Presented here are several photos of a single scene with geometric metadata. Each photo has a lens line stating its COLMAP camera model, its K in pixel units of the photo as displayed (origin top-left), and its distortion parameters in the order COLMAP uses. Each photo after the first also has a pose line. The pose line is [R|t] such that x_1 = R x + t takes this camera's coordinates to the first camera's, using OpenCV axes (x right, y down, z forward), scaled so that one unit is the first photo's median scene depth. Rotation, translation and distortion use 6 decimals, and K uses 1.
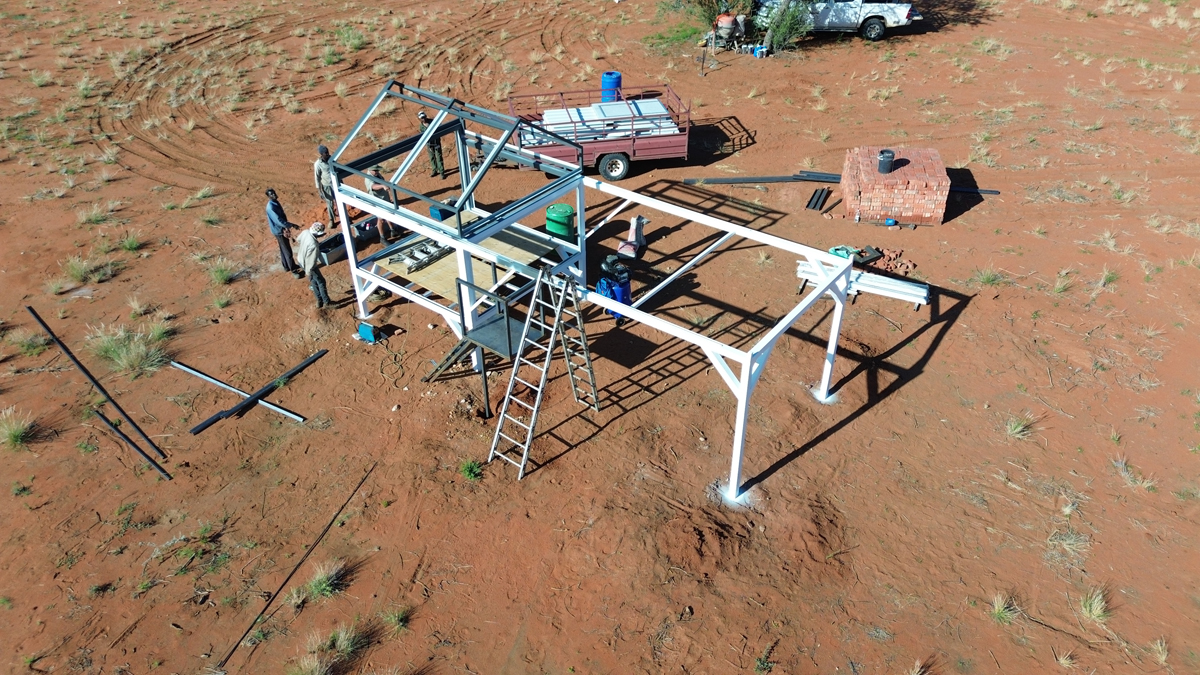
lens RADIAL K [[845.3, 0, 603.2], [0, 845.3, 337.1], [0, 0, 1]] dist [0.061944, -0.062858]
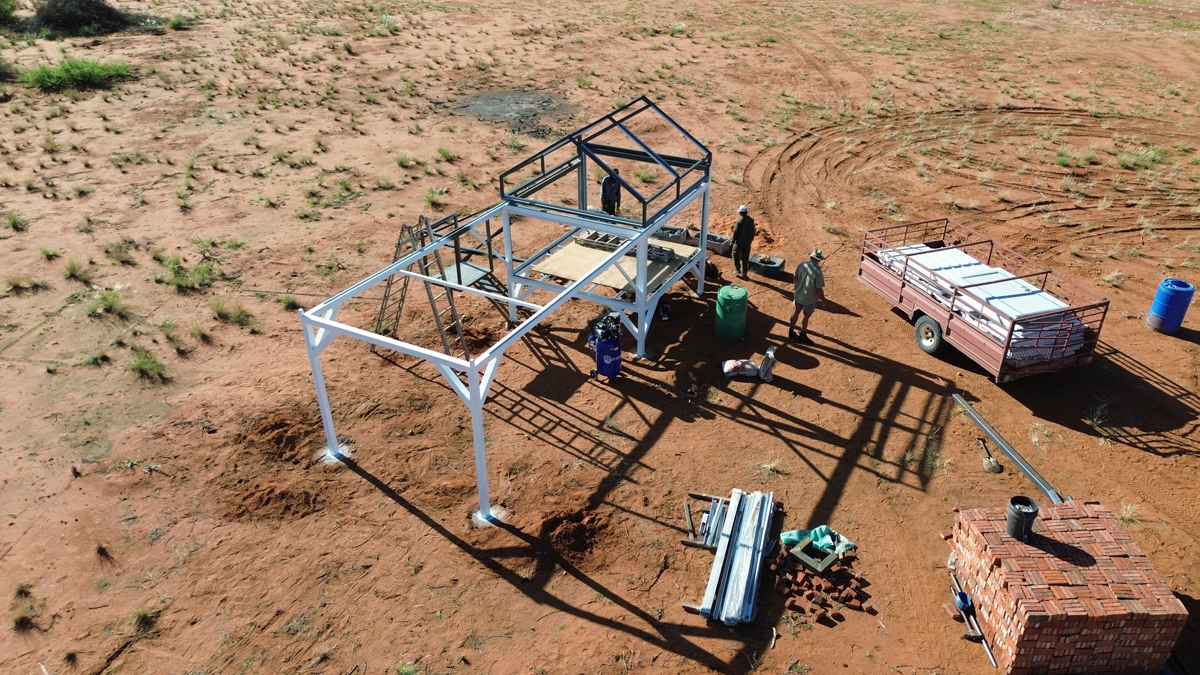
lens RADIAL K [[845.3, 0, 600.6], [0, 845.3, 338.9], [0, 0, 1]] dist [0.061944, -0.062858]
pose [[0.152653, 0.501355, -0.851669, 0.690274], [-0.568260, 0.749589, 0.339408, -0.319281], [0.808565, 0.432157, 0.399327, 0.493679]]
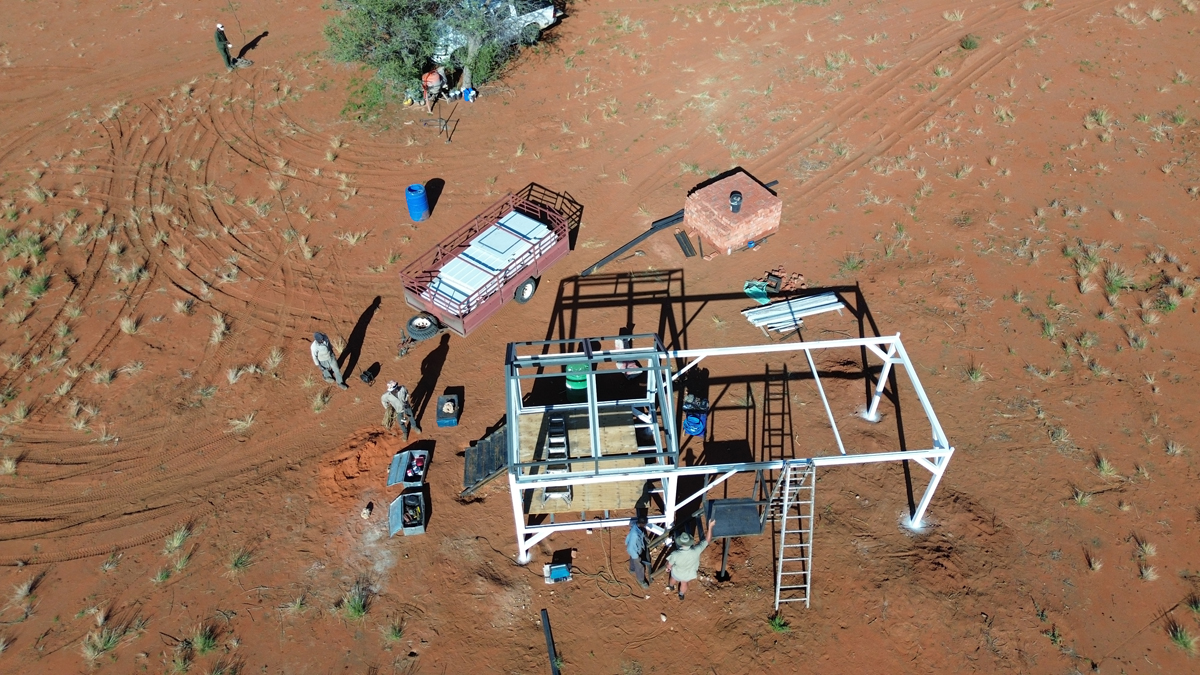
lens RADIAL K [[845.3, 0, 601.3], [0, 845.3, 336.0], [0, 0, 1]] dist [0.061944, -0.062858]
pose [[0.741662, -0.474255, 0.474362, -0.492793], [0.390755, 0.880272, 0.269131, -0.437857], [-0.545204, -0.014245, 0.838182, 0.054904]]
